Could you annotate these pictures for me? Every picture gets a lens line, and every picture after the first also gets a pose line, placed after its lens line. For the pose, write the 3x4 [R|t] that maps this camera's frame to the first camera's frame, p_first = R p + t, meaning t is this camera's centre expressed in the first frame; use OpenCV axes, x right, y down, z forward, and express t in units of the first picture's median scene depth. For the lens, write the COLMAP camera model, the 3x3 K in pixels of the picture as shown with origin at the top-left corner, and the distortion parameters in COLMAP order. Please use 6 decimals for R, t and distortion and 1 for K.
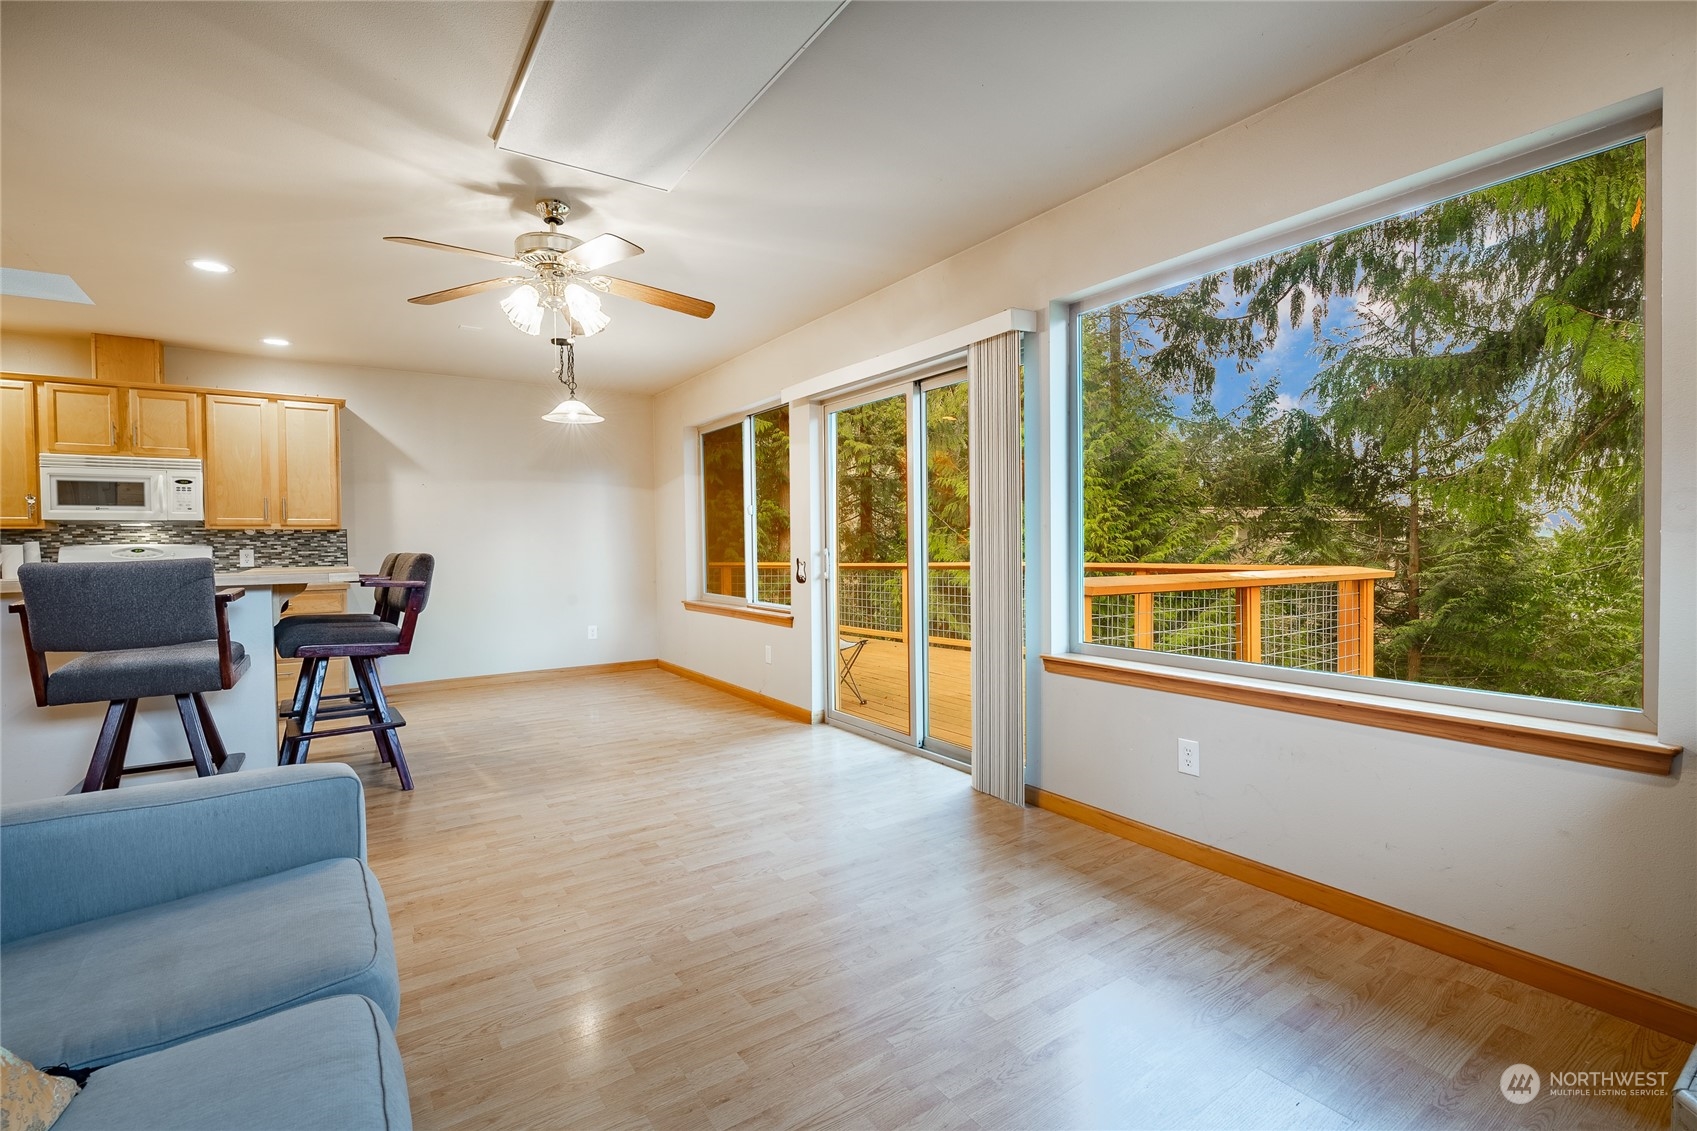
lens RADIAL K [[756.1, 0, 848.2], [0, 756.1, 555.6], [0, 0, 1]] dist [-0.003754, -0.002619]
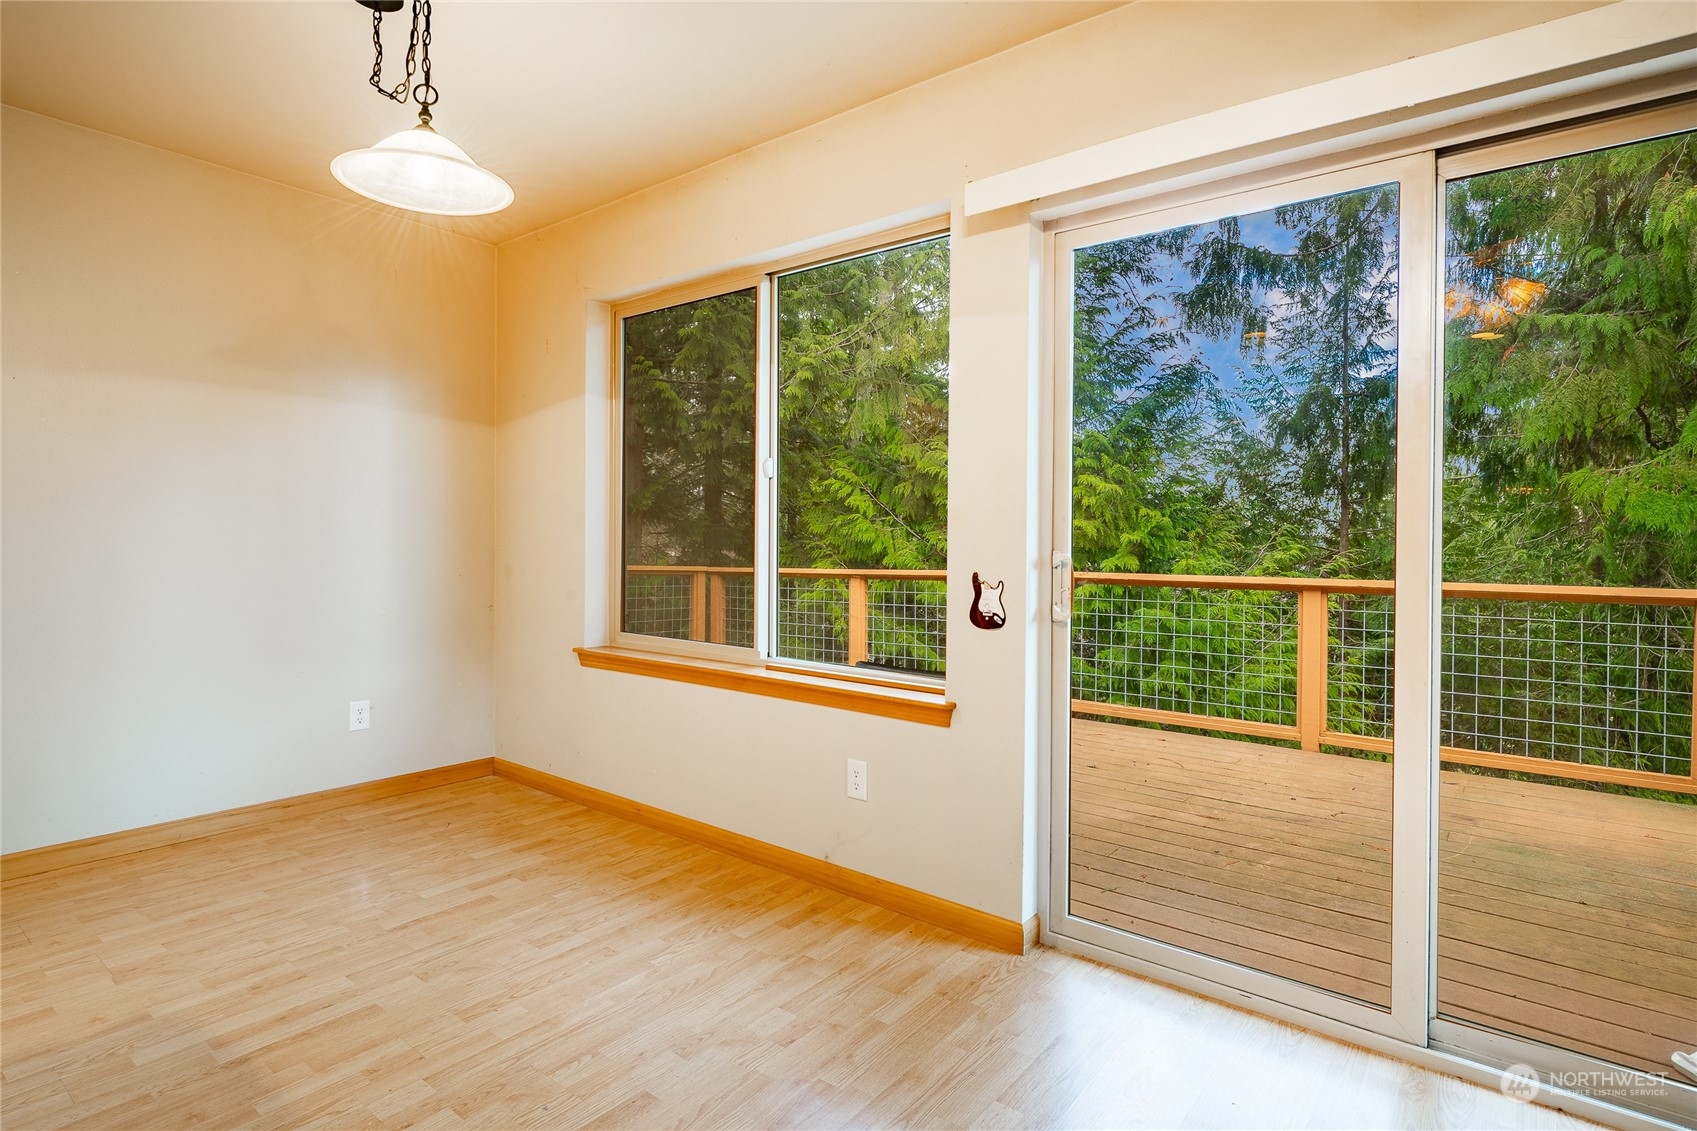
lens RADIAL K [[855.2, 0, 848.1], [0, 855.2, 544.9], [0, 0, 1]] dist [0.001531, 0.000080]
pose [[0.952460, 0.020643, 0.303962, -0.286726], [-0.017273, 0.999756, -0.013772, -0.004553], [-0.304172, 0.007867, 0.952585, 0.534306]]
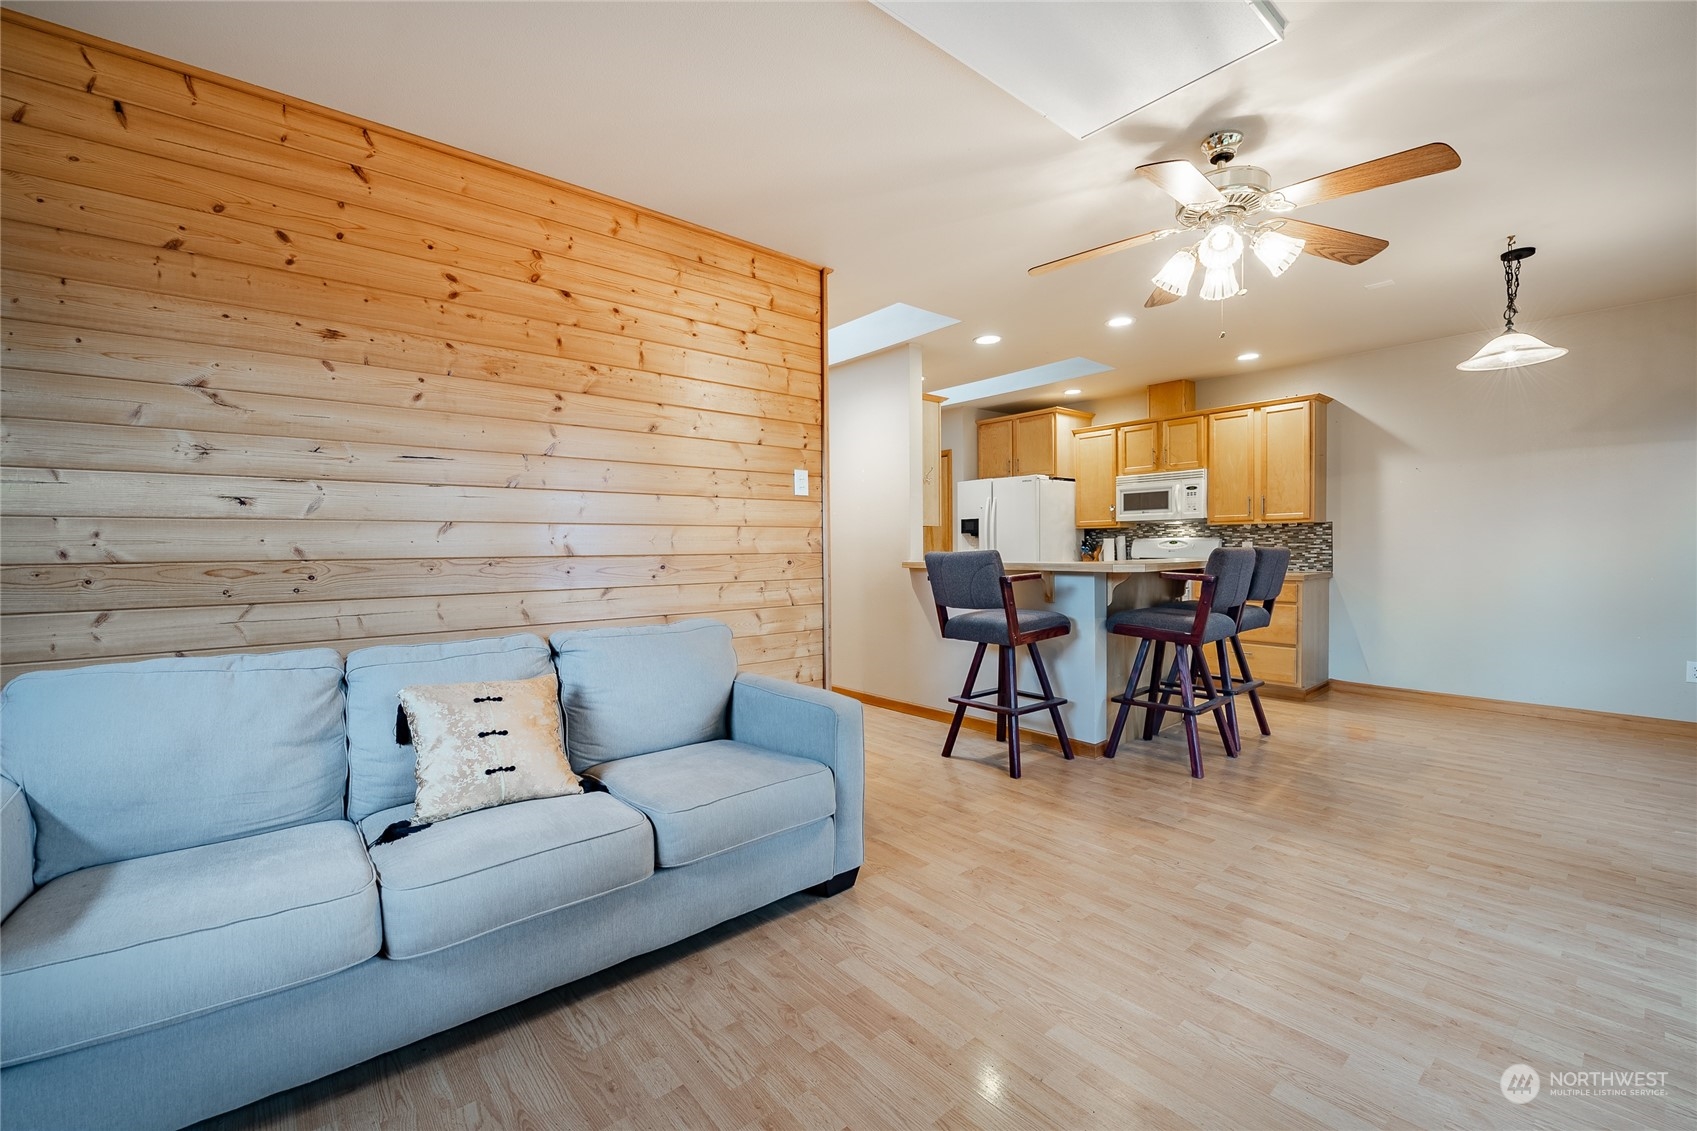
lens RADIAL K [[698.8, 0, 855.4], [0, 698.8, 556.0], [0, 0, 1]] dist [-0.009964, -0.000322]
pose [[0.110531, 0.022952, -0.993608, 0.214744], [-0.006609, 0.999728, 0.022358, -0.006626], [0.993851, 0.004096, 0.110652, 0.309866]]
